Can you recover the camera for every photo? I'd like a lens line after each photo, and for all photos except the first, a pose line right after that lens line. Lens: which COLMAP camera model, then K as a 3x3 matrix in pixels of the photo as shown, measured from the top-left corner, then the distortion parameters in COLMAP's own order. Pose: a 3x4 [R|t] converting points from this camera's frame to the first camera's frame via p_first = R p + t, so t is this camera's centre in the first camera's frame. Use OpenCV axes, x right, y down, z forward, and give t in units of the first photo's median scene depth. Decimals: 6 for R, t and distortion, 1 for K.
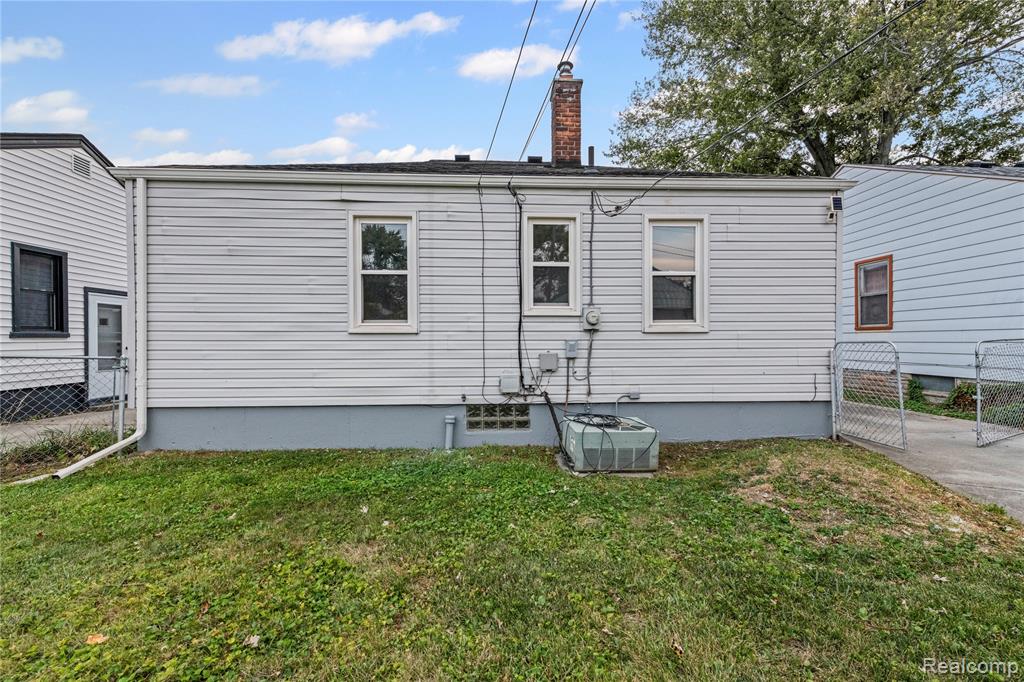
lens RADIAL K [[403.1, 0, 519.8], [0, 403.1, 339.7], [0, 0, 1]] dist [0.009117, -0.000004]
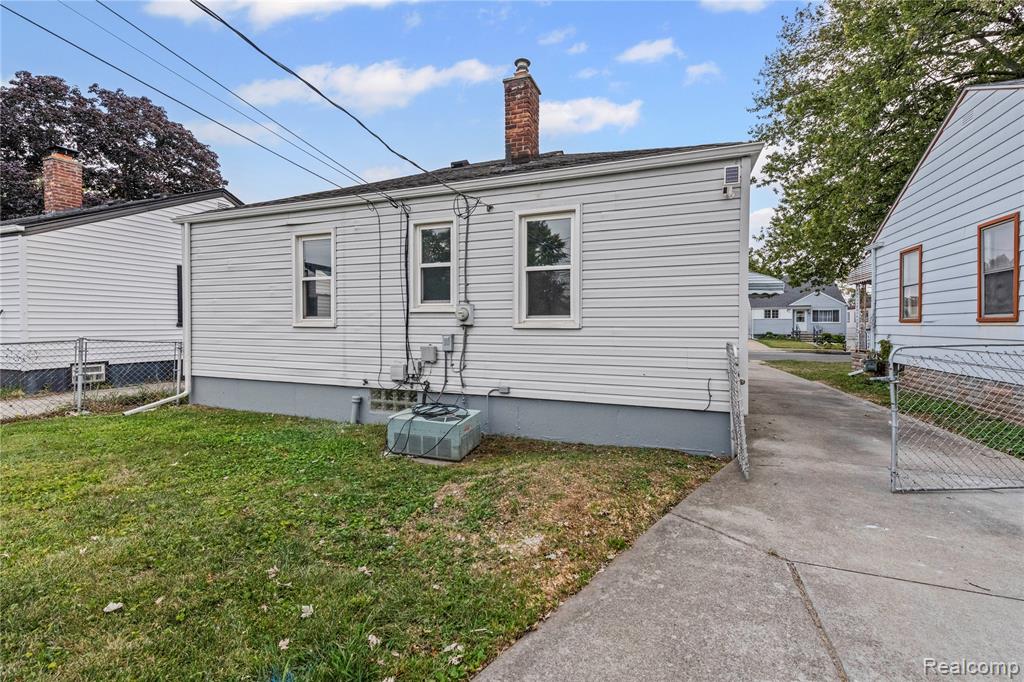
lens RADIAL K [[413.6, 0, 499.9], [0, 413.6, 339.4], [0, 0, 1]] dist [0.017673, 0.000052]
pose [[0.919041, 0.018461, -0.393729, 0.690124], [-0.014697, 0.999813, 0.012573, -0.002402], [0.393887, -0.005769, 0.919141, 0.034509]]
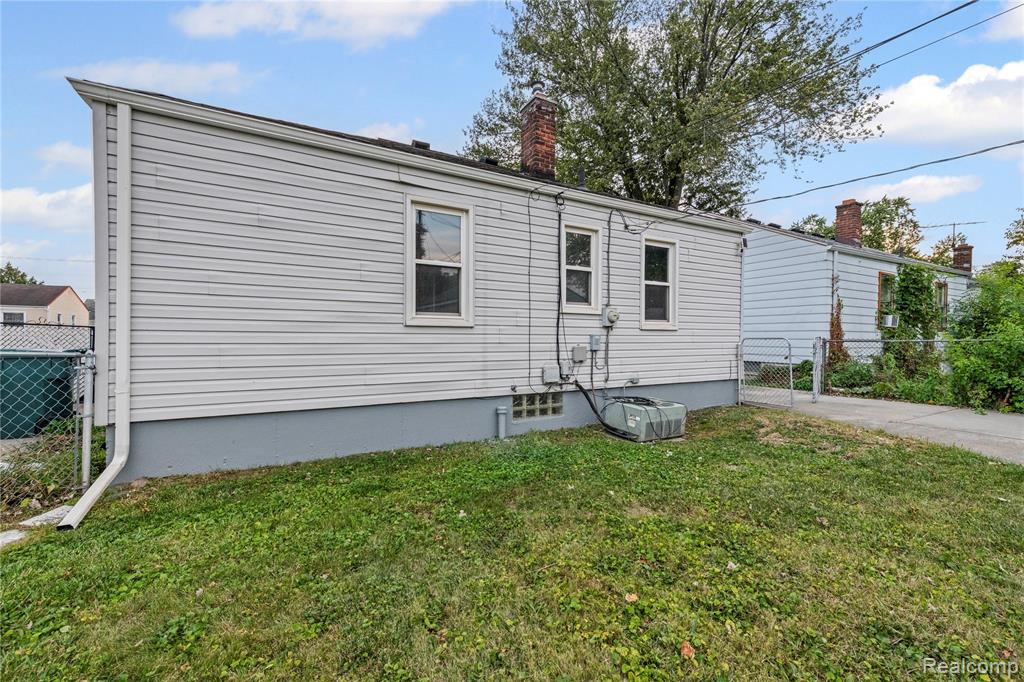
lens RADIAL K [[403.1, 0, 519.8], [0, 403.1, 339.7], [0, 0, 1]] dist [0.009117, -0.000004]
pose [[0.902476, 0.004618, 0.430716, -0.570581], [-0.009127, 0.999923, 0.008403, 0.006293], [-0.430644, -0.011515, 0.902448, 0.040171]]
